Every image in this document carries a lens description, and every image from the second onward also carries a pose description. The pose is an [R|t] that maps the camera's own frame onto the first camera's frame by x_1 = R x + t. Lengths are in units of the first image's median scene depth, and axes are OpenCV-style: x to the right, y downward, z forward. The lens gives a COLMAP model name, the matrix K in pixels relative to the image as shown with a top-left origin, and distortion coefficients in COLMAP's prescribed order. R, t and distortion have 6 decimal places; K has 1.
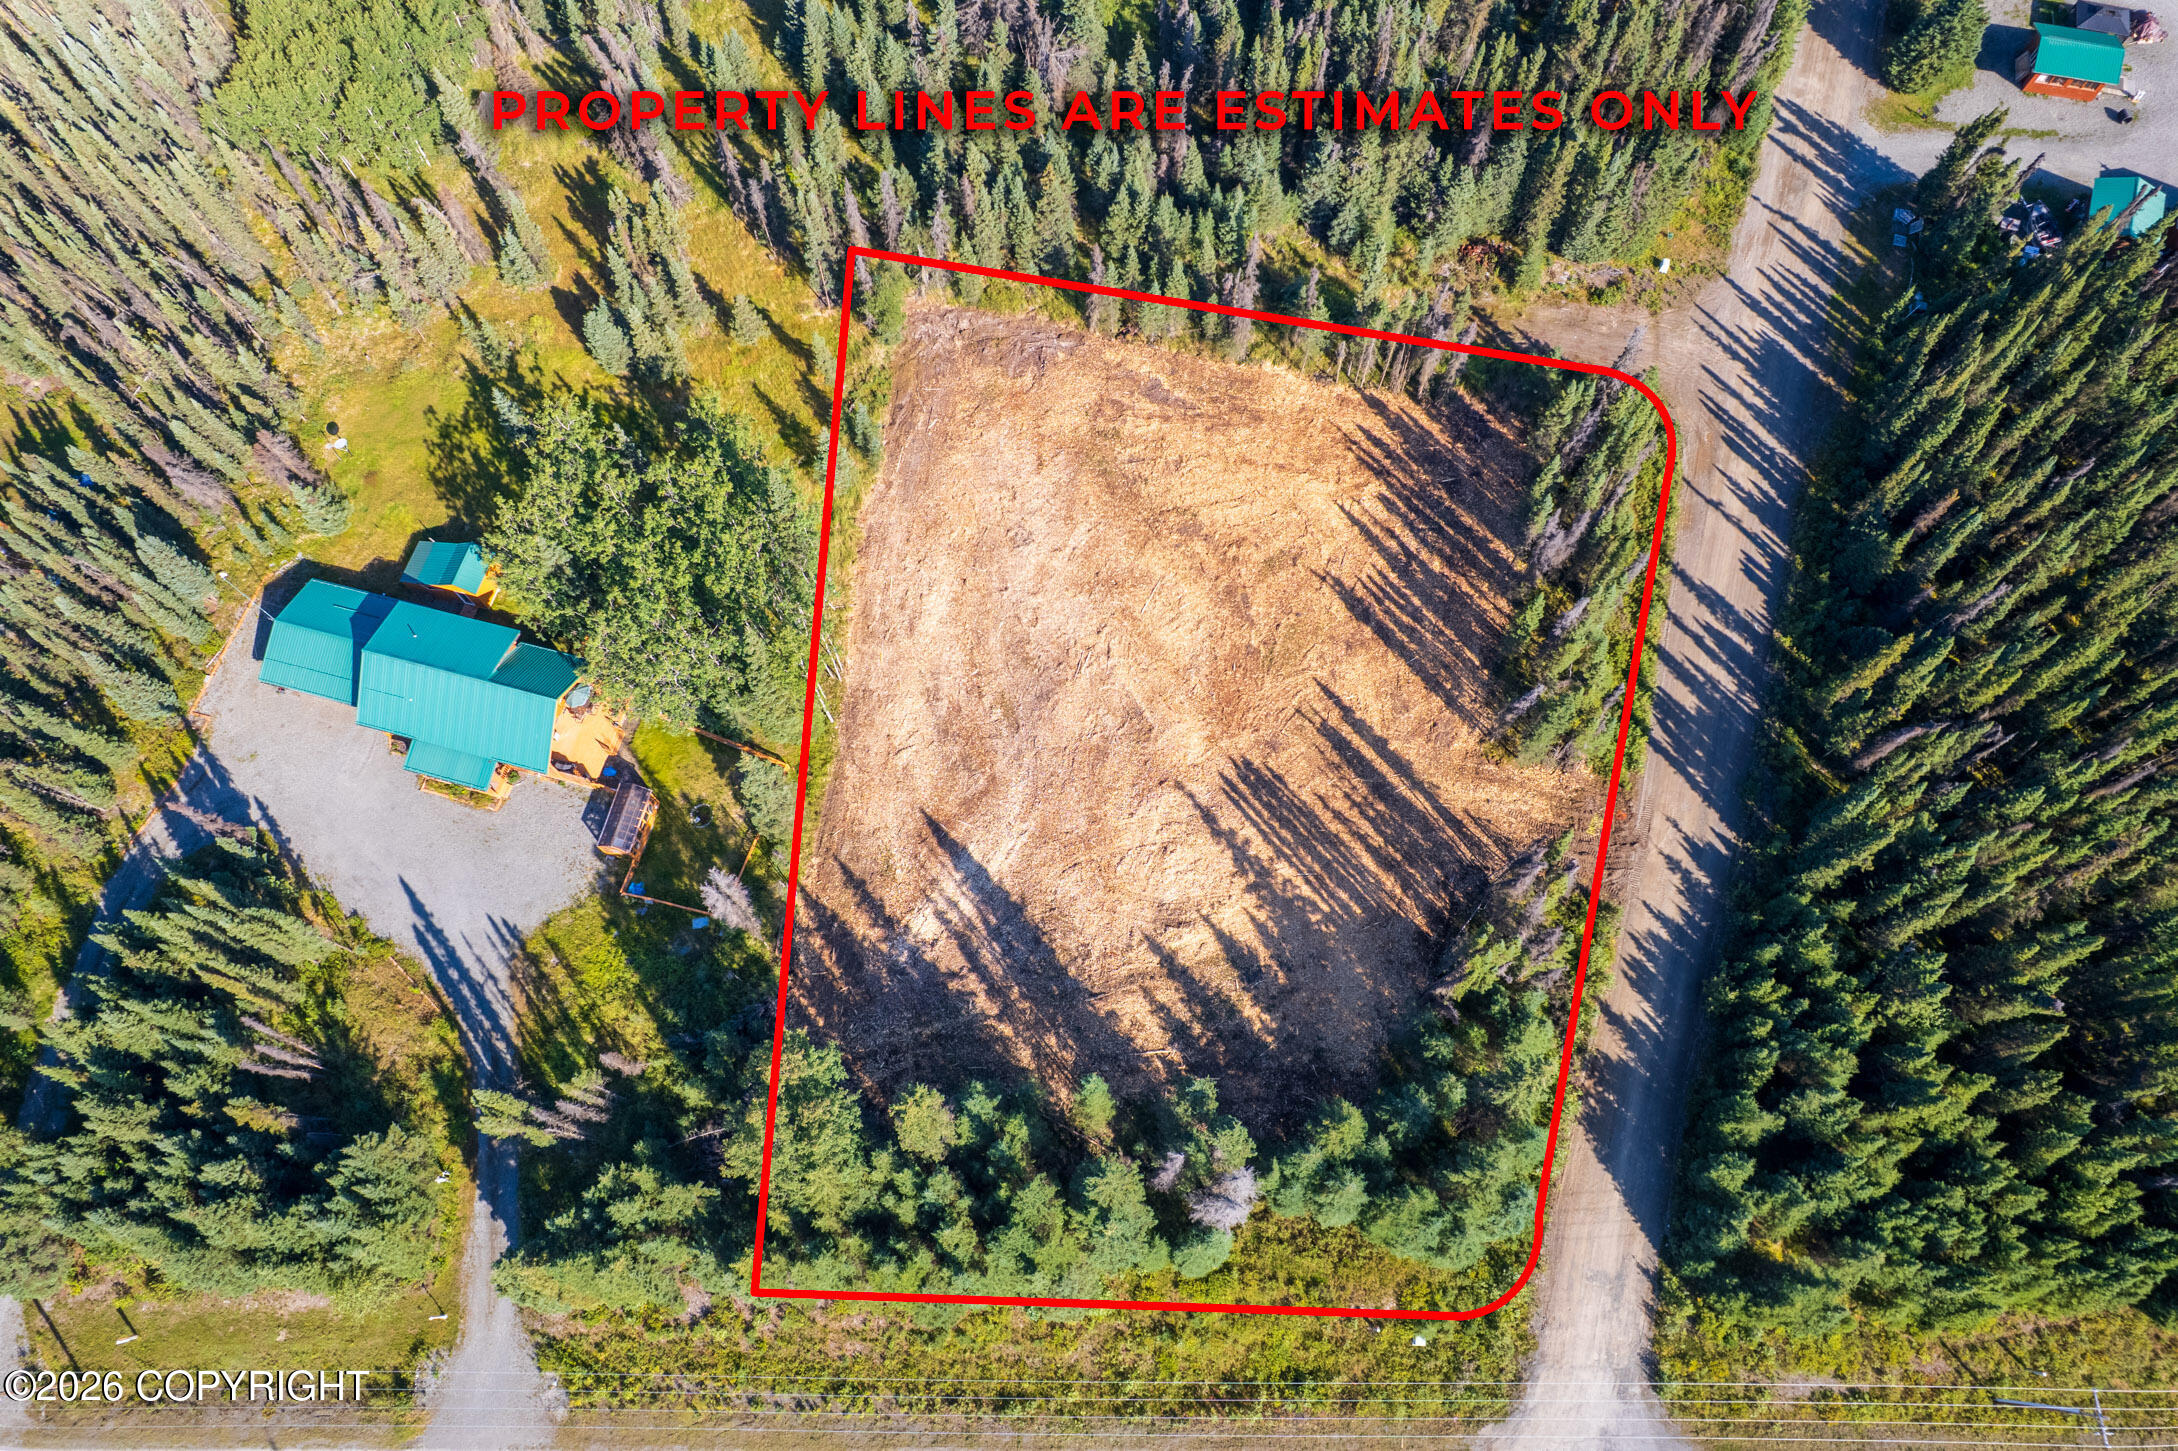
lens RADIAL K [[1428.7, 0, 1026.0], [0, 1428.7, 726.9], [0, 0, 1]] dist [-0.022180, -0.000589]
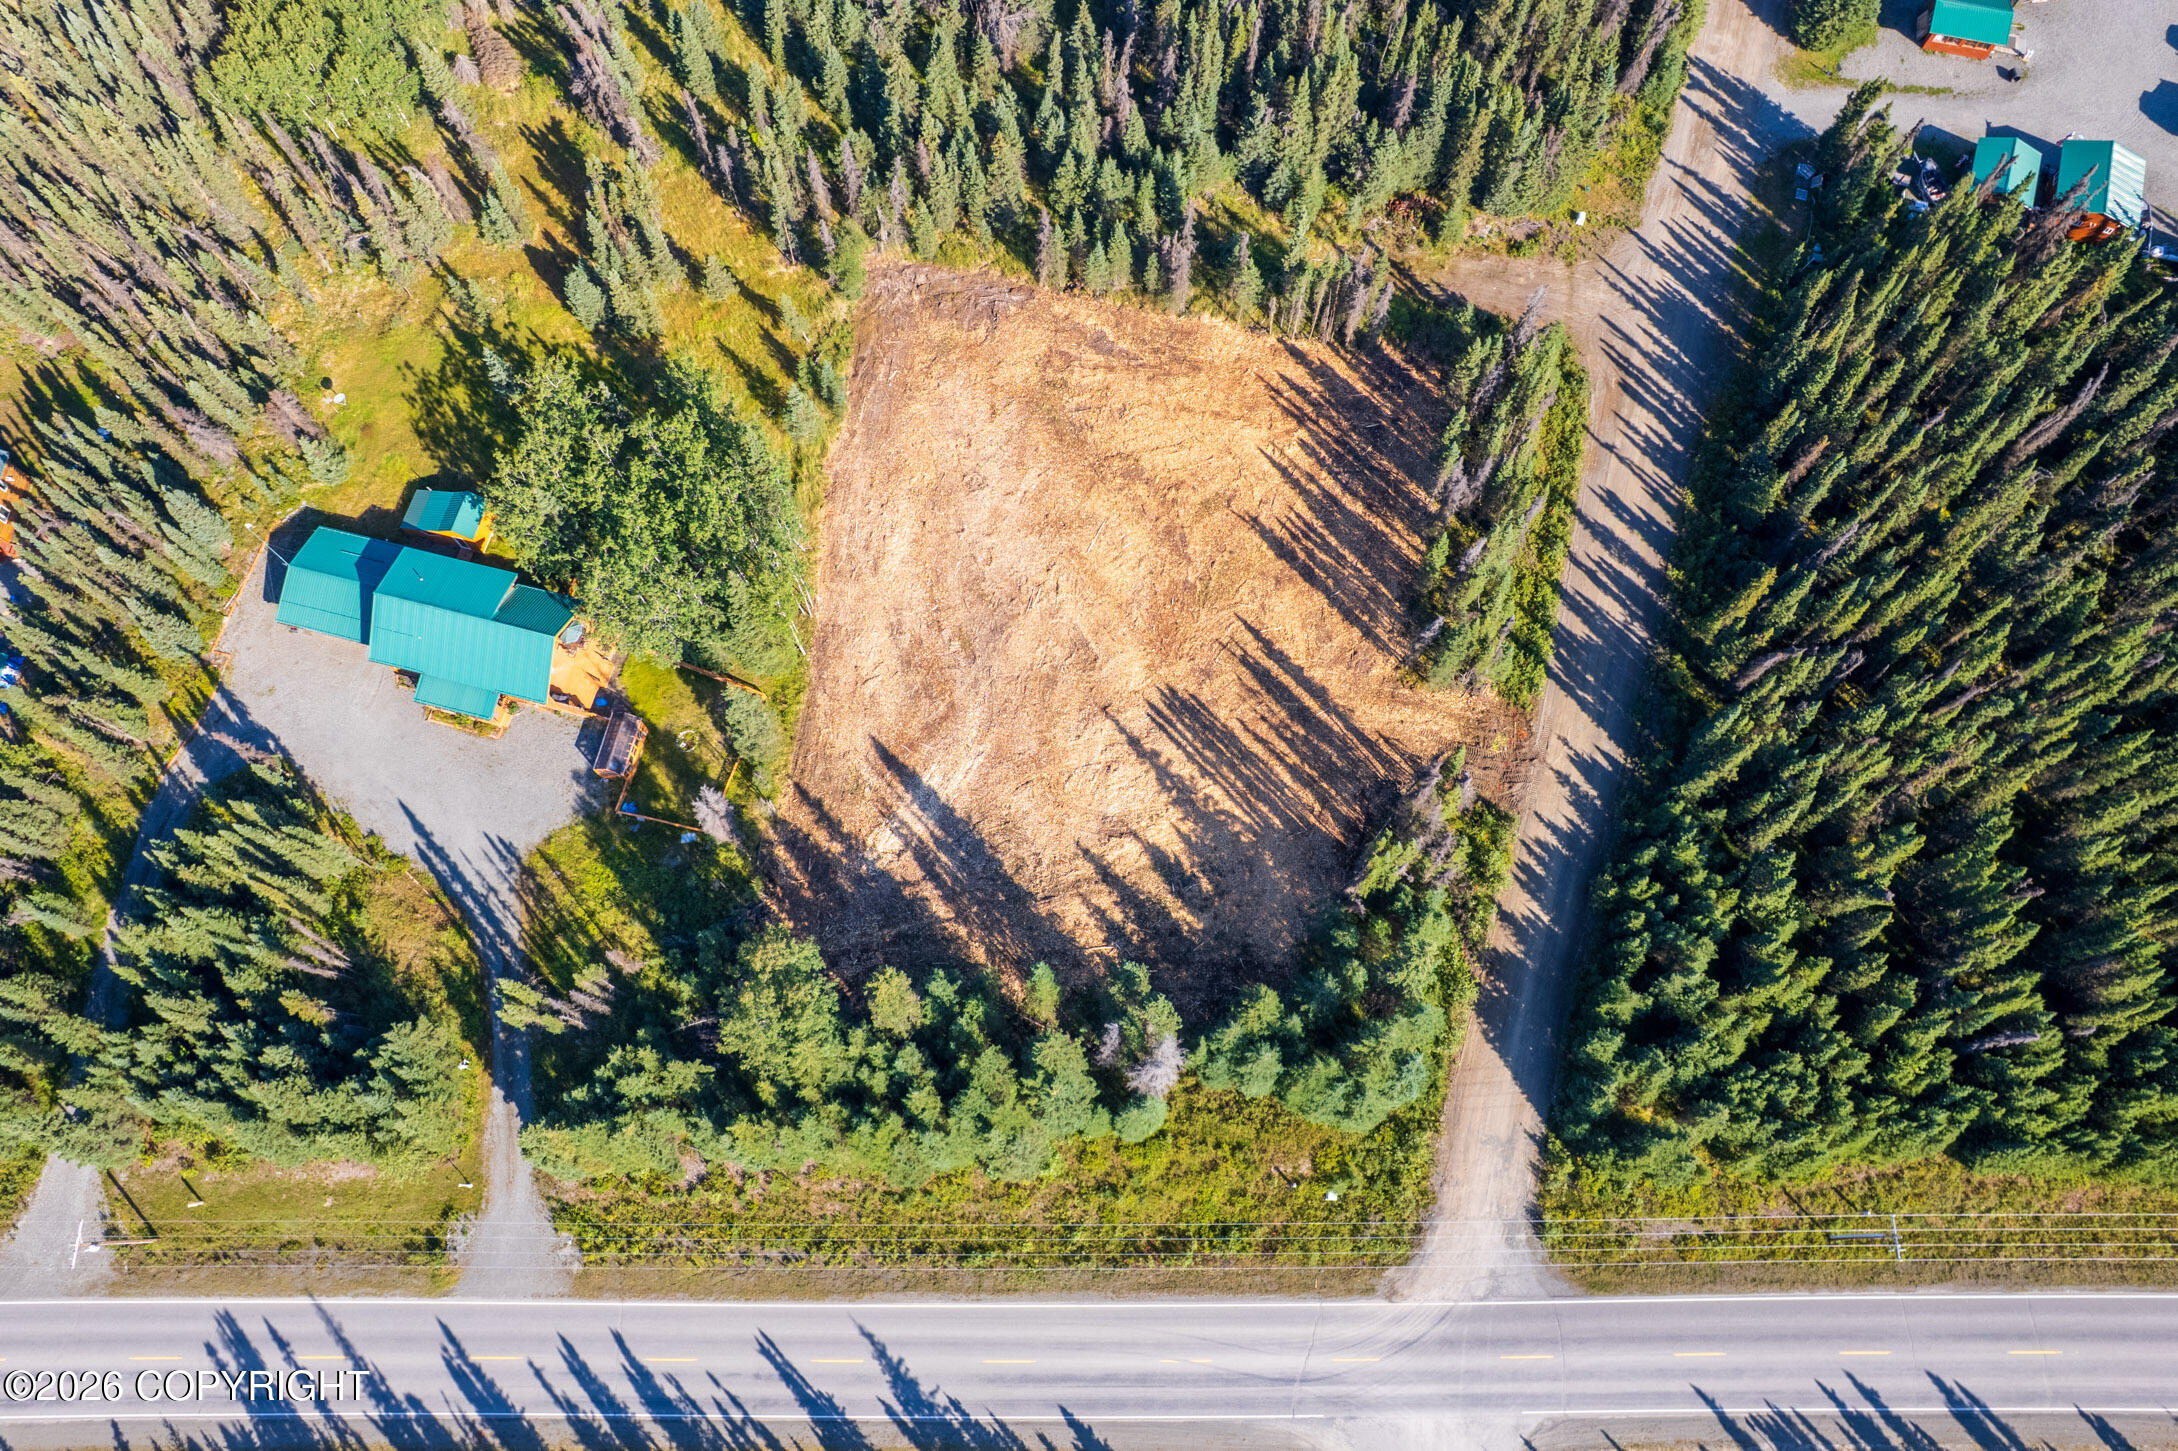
lens RADIAL K [[1428.7, 0, 1026.0], [0, 1428.7, 726.9], [0, 0, 1]] dist [-0.022180, -0.000589]
pose [[0.999618, -0.009055, 0.026120, 0.005500], [0.007750, 0.998737, 0.049646, -0.001415], [-0.026537, -0.049425, 0.998425, -0.105141]]
